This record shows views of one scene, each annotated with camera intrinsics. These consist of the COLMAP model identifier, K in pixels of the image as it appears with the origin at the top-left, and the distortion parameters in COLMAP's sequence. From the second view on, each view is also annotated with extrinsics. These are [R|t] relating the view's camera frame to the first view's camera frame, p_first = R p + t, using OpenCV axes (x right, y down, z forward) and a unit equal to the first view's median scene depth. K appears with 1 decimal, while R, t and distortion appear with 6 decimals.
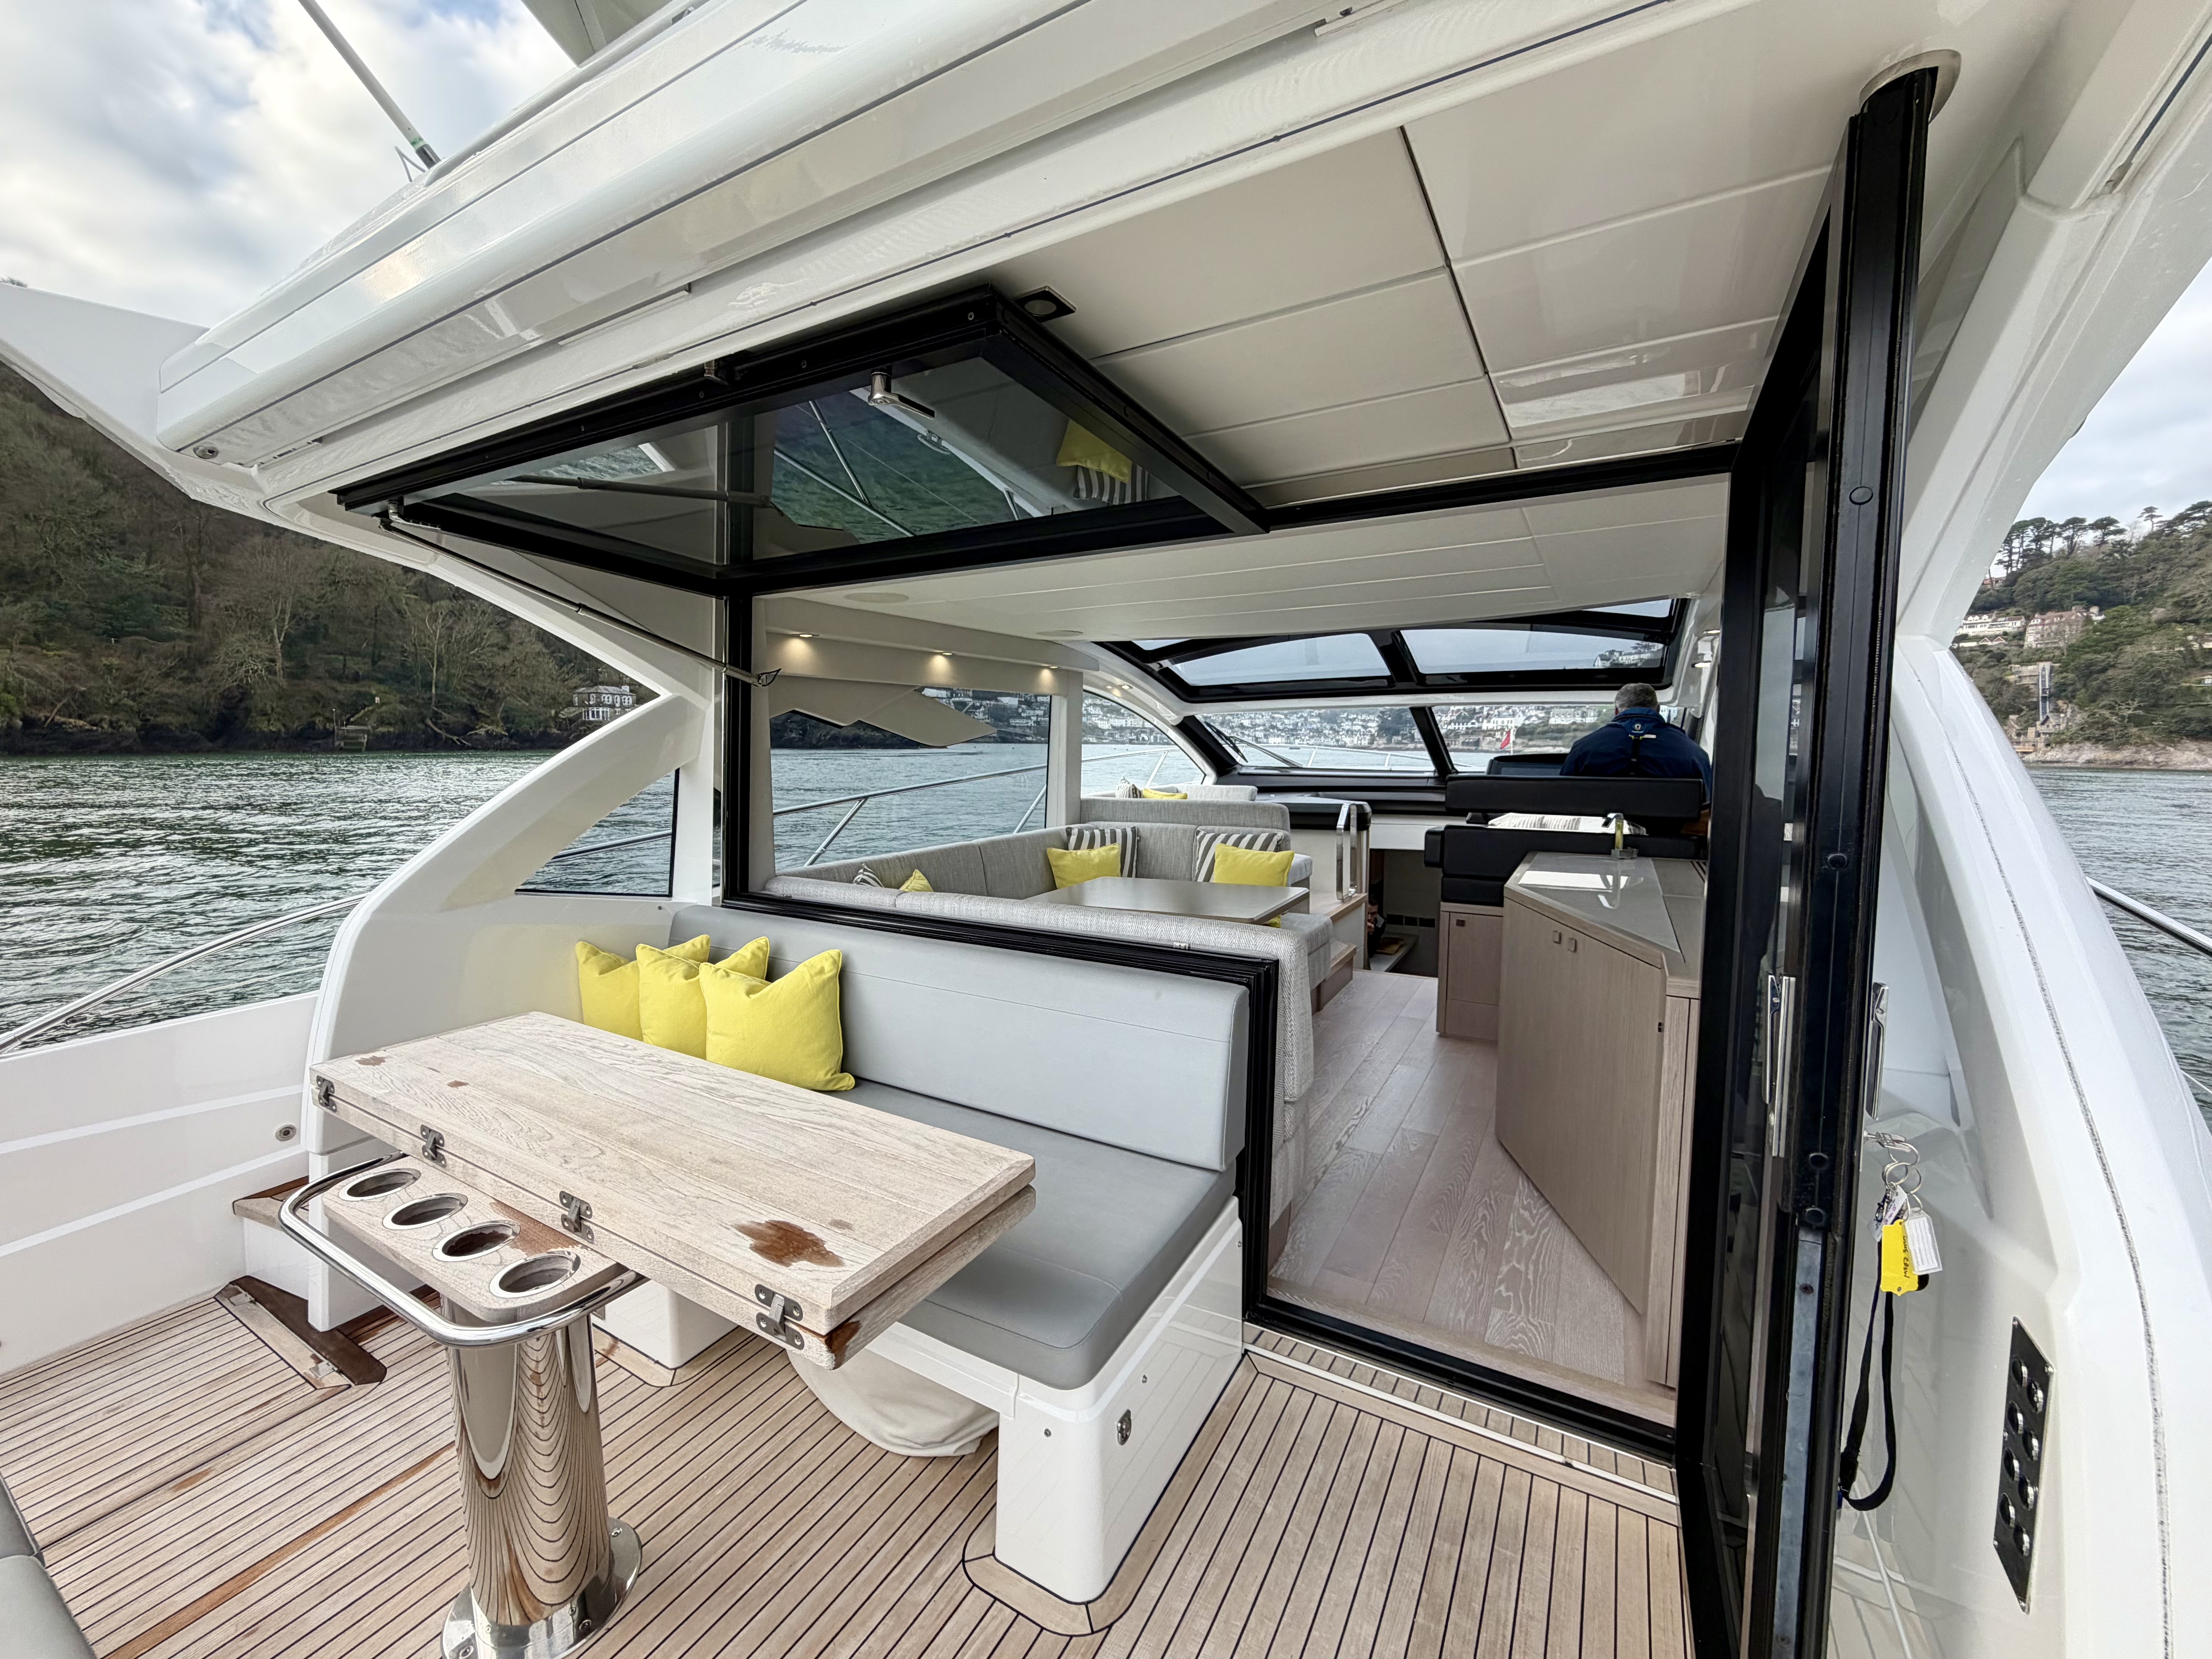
lens RADIAL K [[879.7, 0, 1101.7], [0, 879.7, 825.1], [0, 0, 1]] dist [-0.003552, 0.000618]
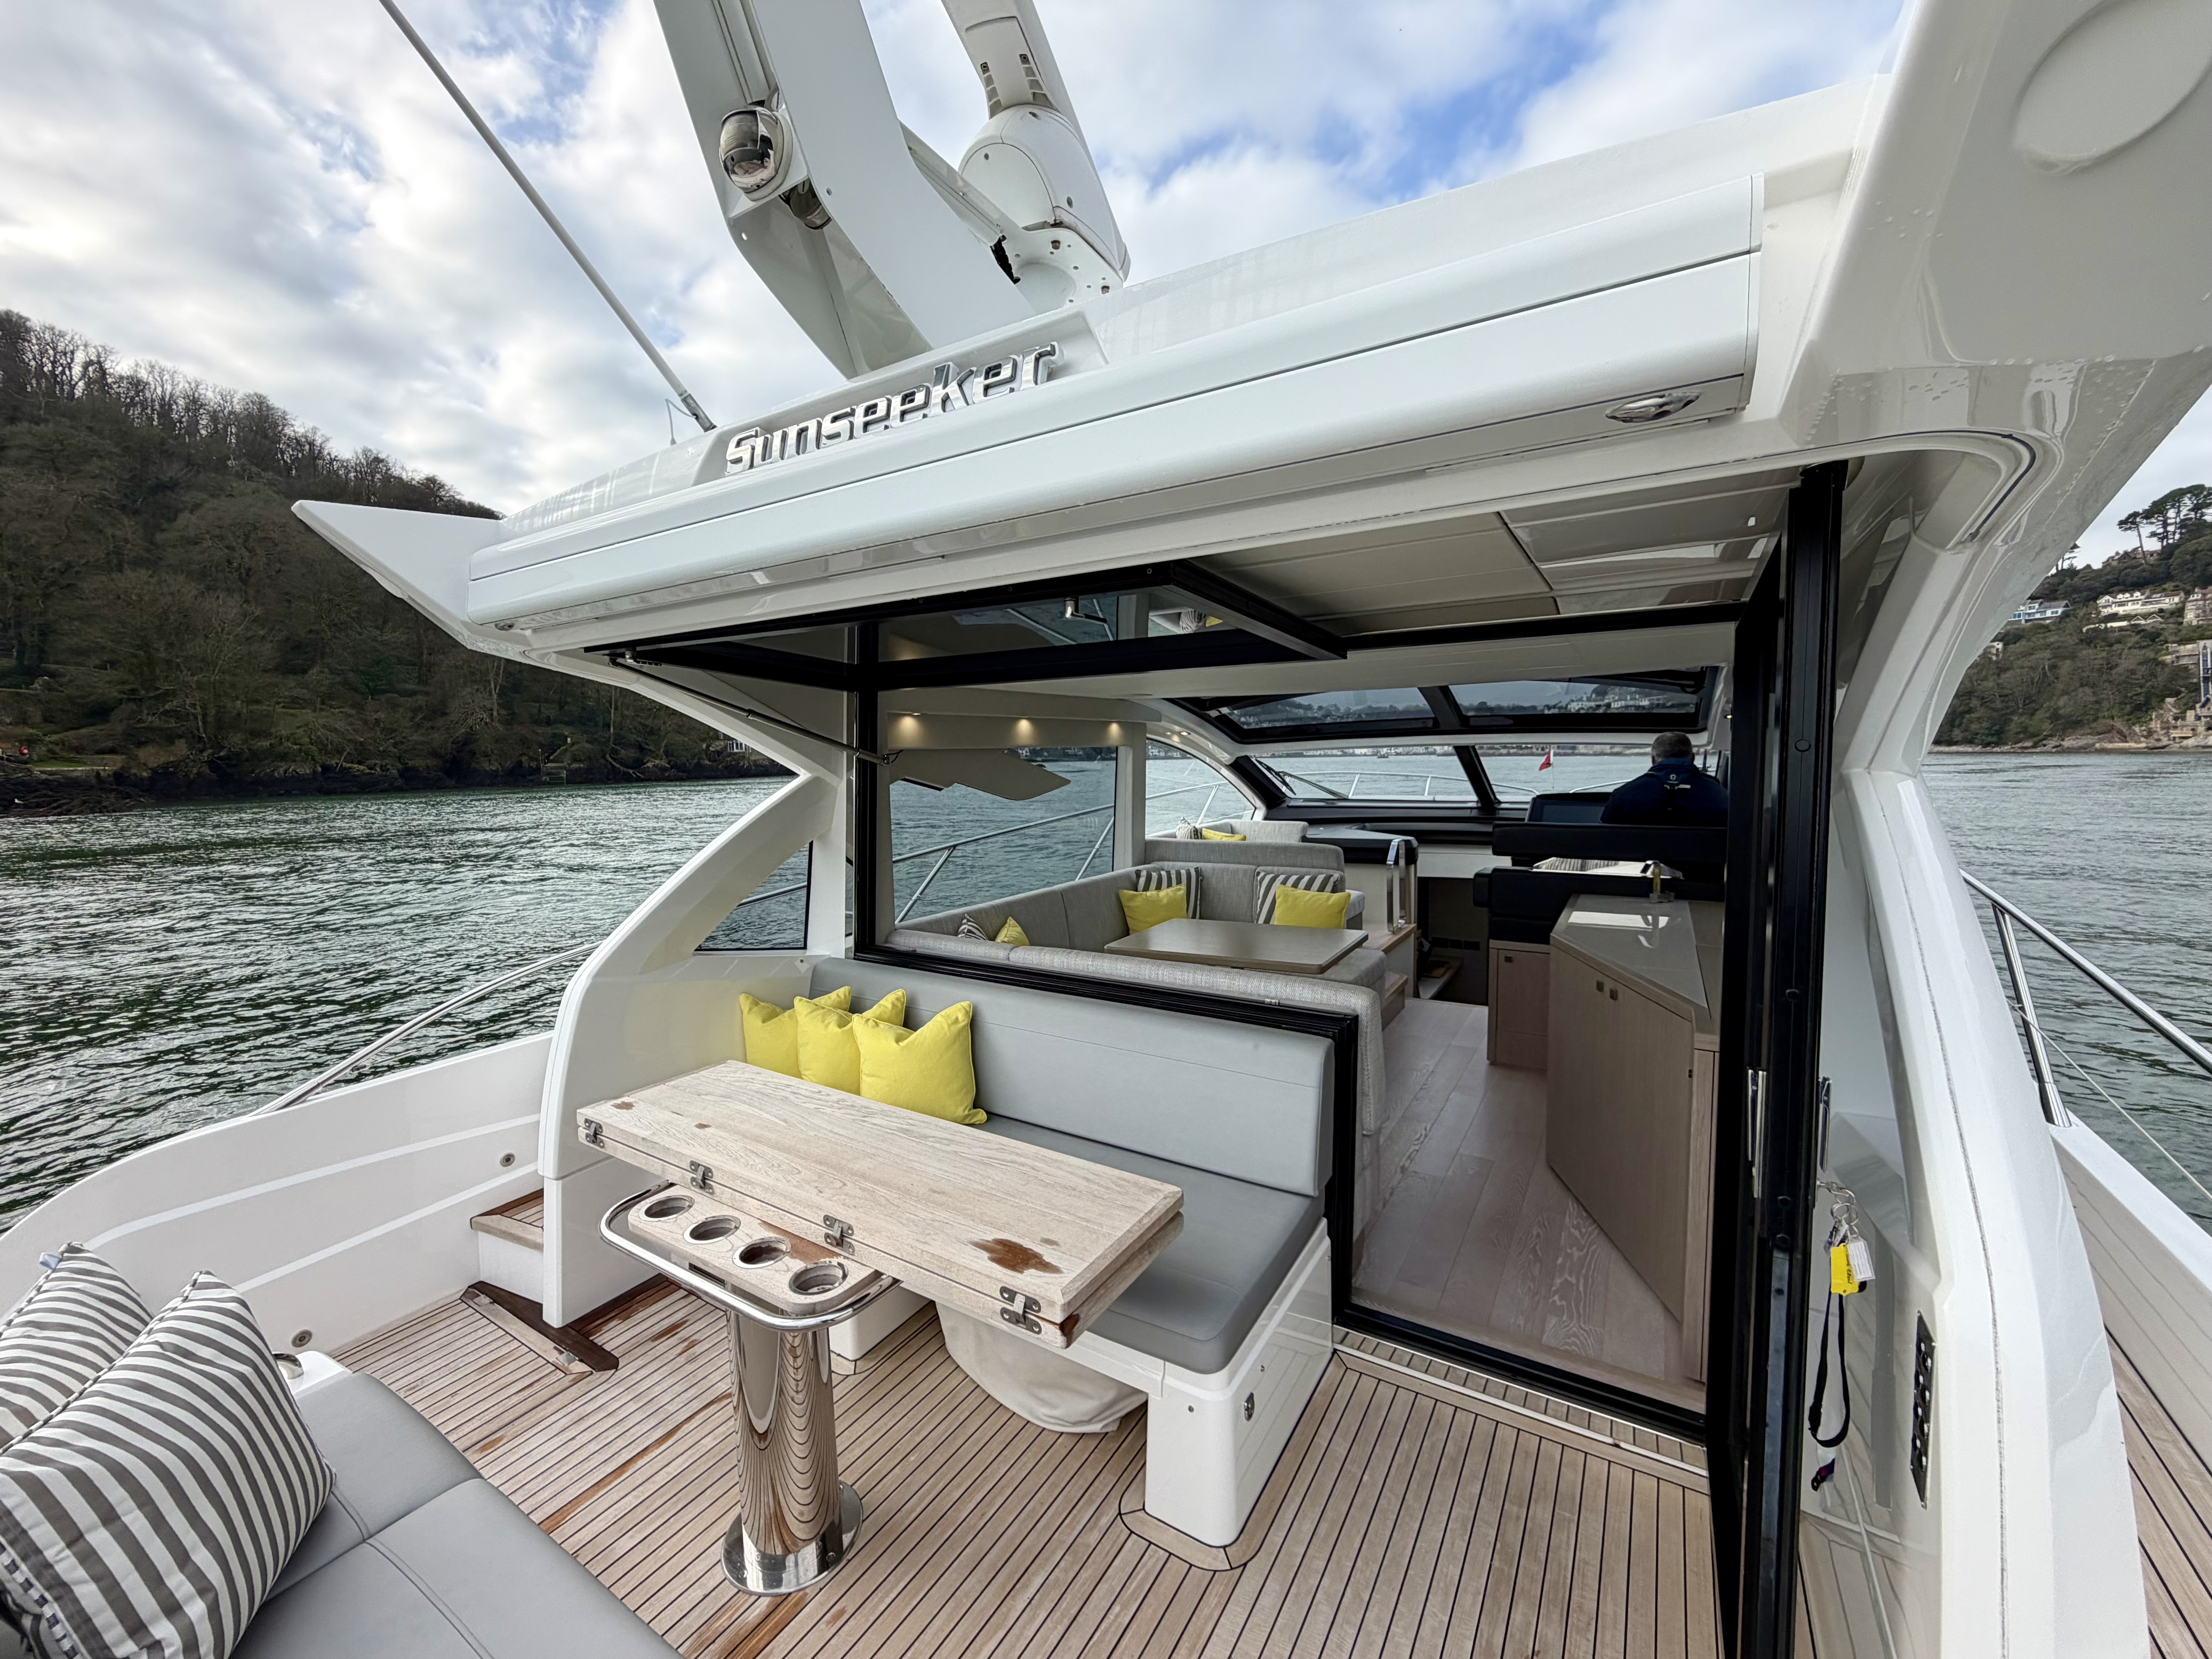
lens RADIAL K [[879.7, 0, 1102.3], [0, 879.7, 826.4], [0, 0, 1]] dist [-0.003552, 0.000618]
pose [[0.999241, -0.012793, -0.036782, -0.104457], [0.012376, 0.999857, -0.011540, -0.099977], [0.036924, 0.011076, 0.999257, -0.211117]]
